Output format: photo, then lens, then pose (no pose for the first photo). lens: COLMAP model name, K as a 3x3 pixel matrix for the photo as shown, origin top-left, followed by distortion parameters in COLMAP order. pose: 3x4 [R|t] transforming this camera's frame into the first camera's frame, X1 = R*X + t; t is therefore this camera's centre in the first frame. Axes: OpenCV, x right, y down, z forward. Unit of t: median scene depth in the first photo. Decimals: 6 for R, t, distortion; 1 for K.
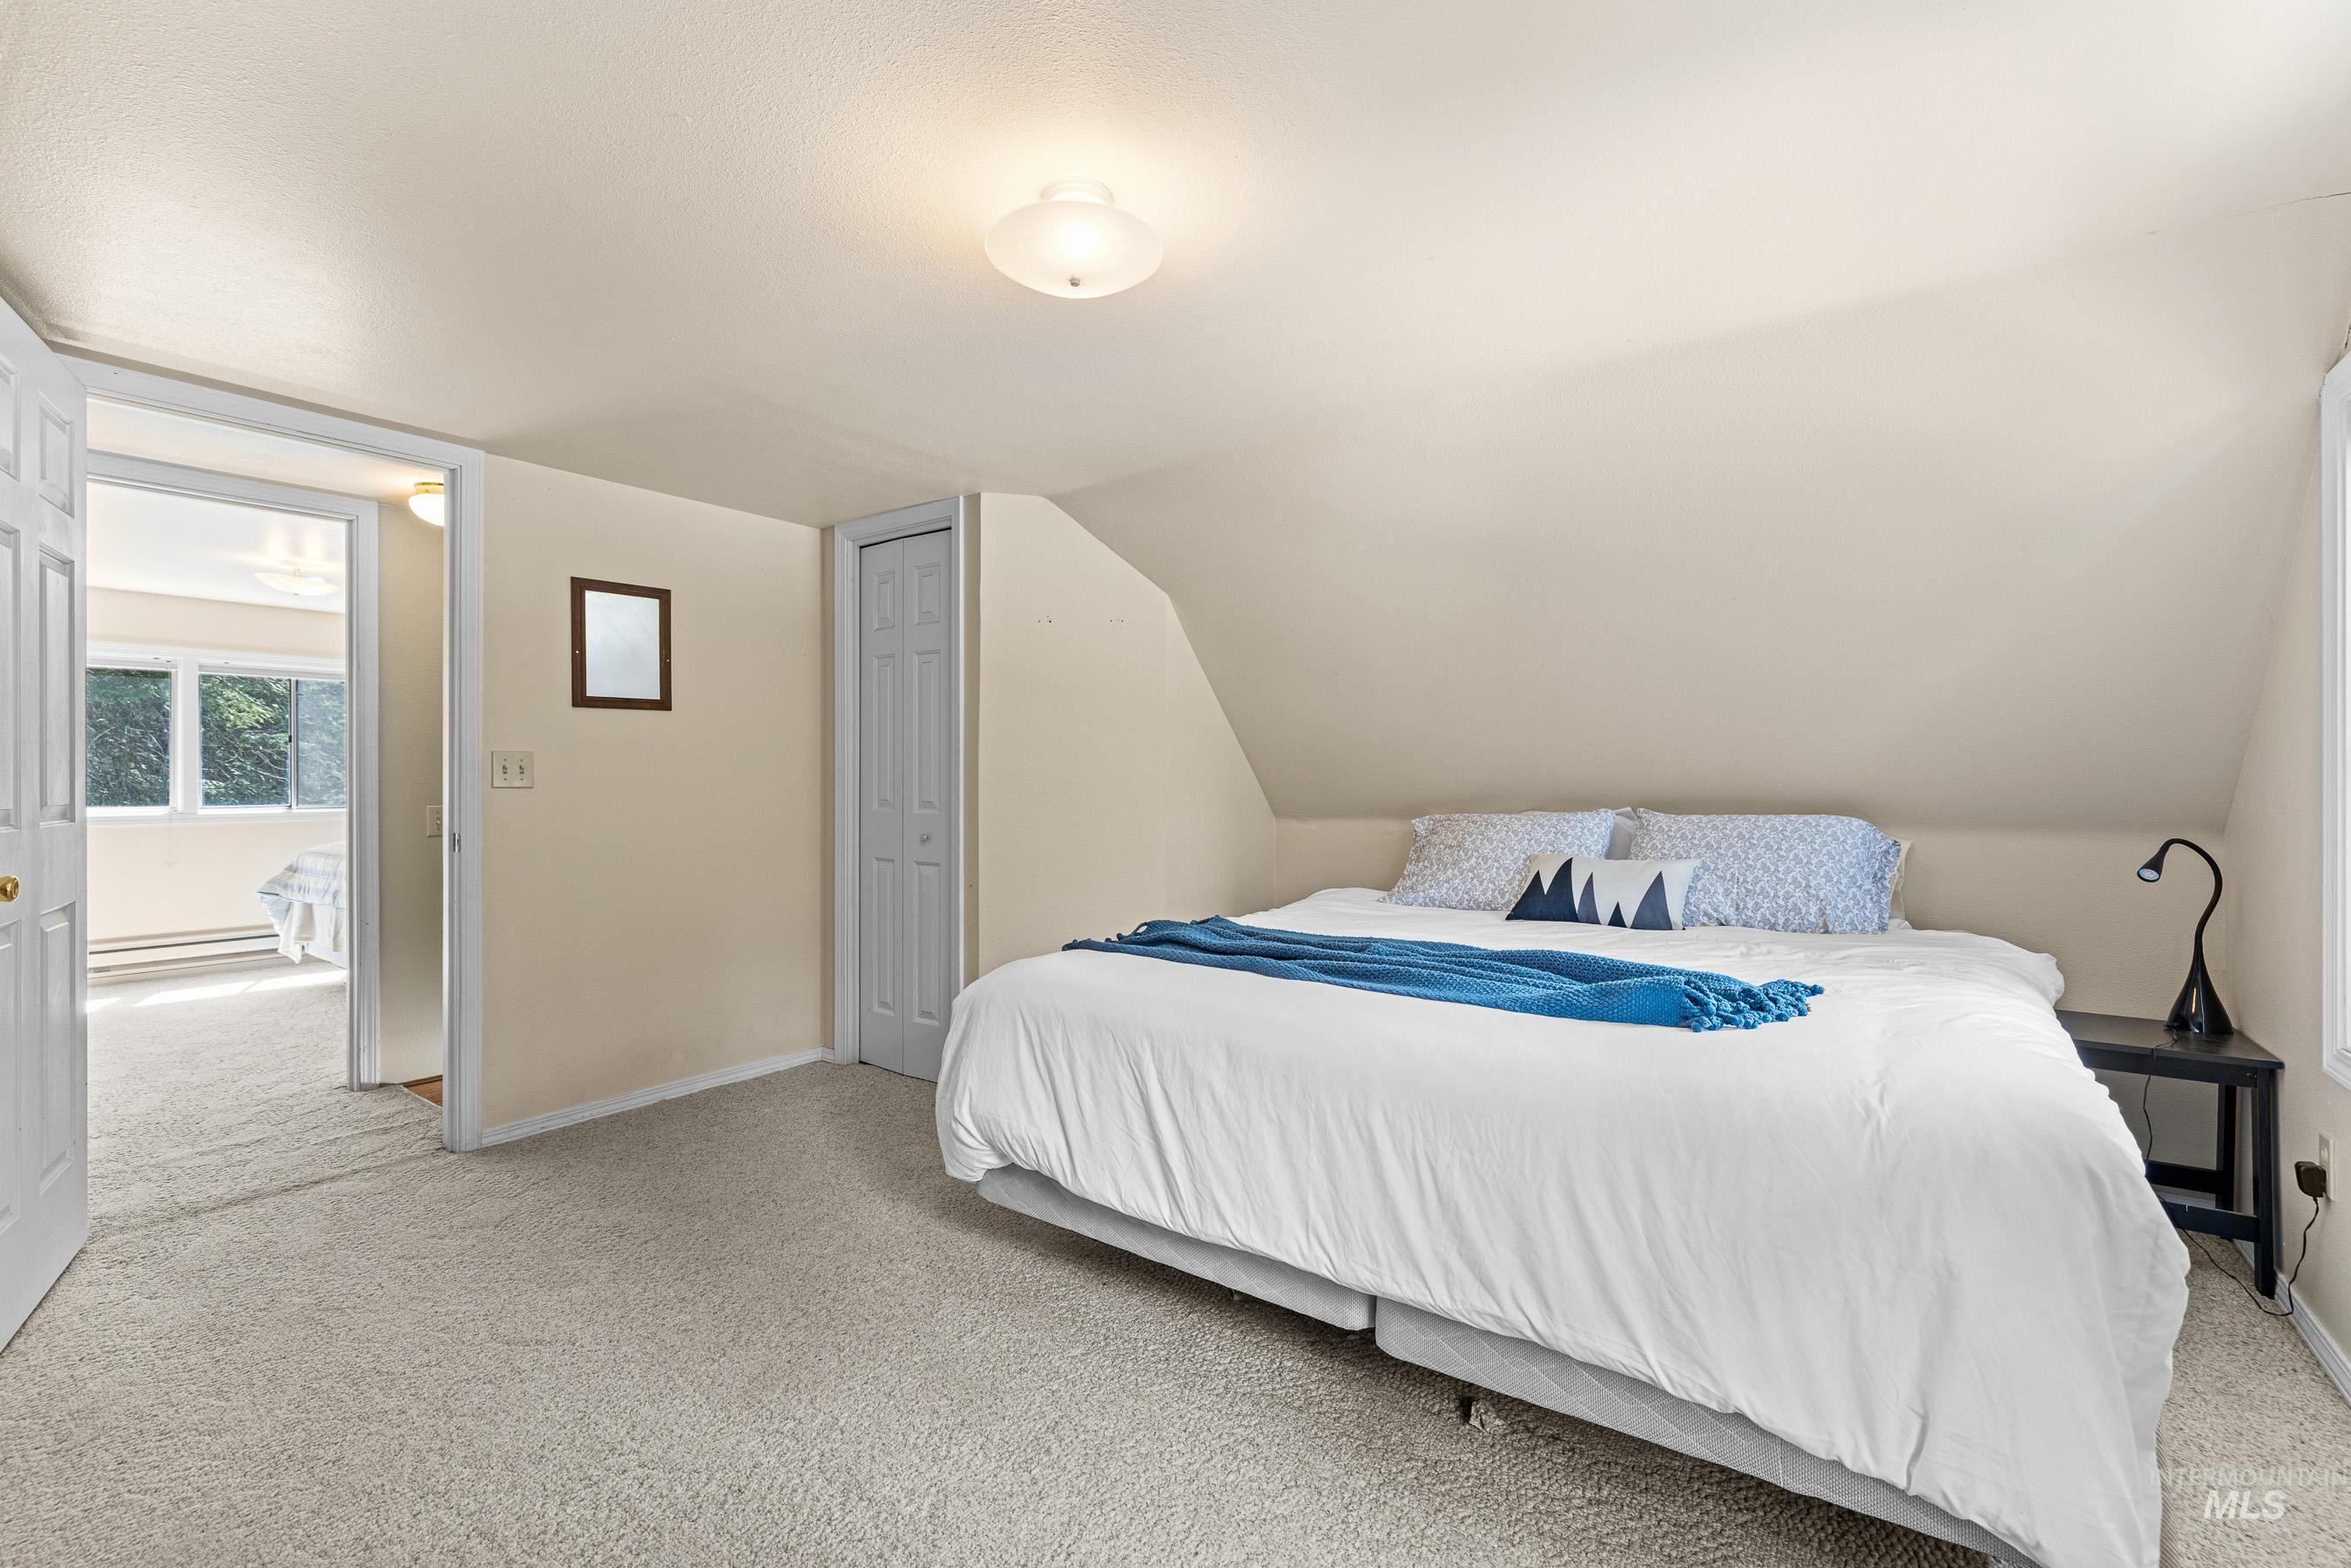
lens RADIAL K [[992.1, 0, 1175.5], [0, 992.1, 784.0], [0, 0, 1]] dist [0.001188, 0.000092]
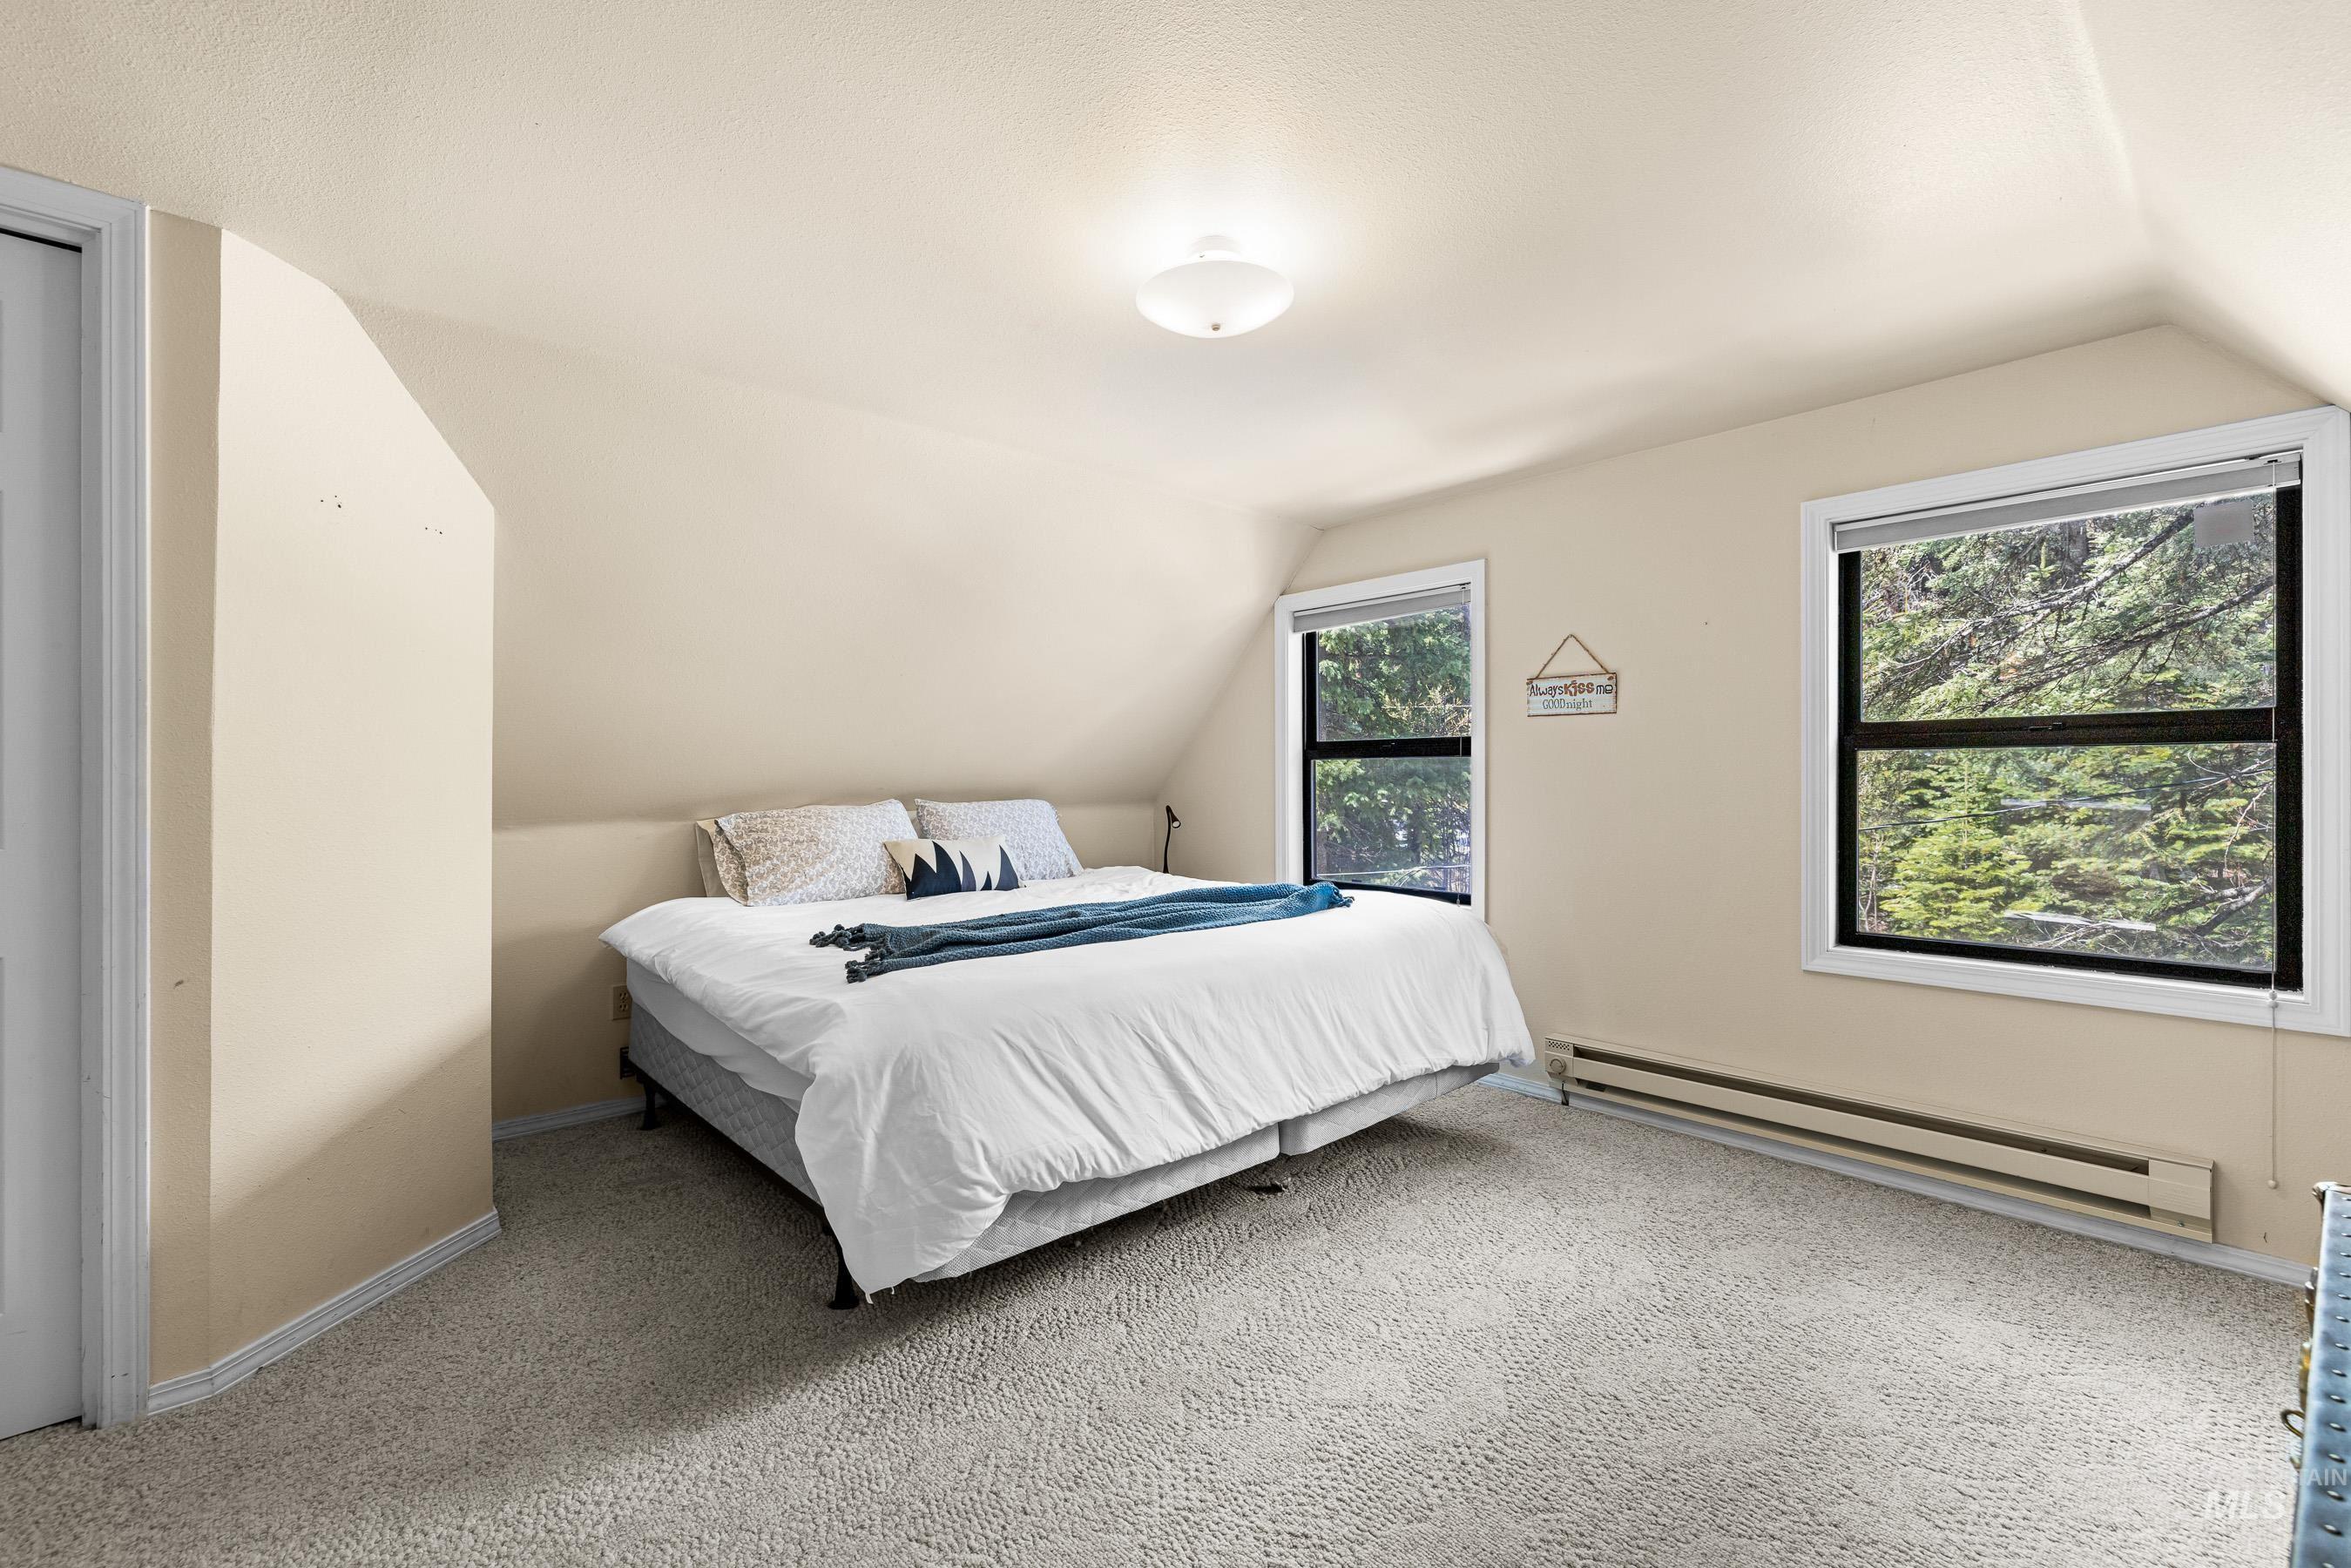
lens RADIAL K [[992.1, 0, 1175.5], [0, 992.1, 784.0], [0, 0, 1]] dist [0.001188, 0.000092]
pose [[0.221768, -0.007518, 0.975070, -1.032531], [0.009790, 0.999937, 0.005483, 0.004444], [-0.975050, 0.008330, 0.221828, 0.682037]]
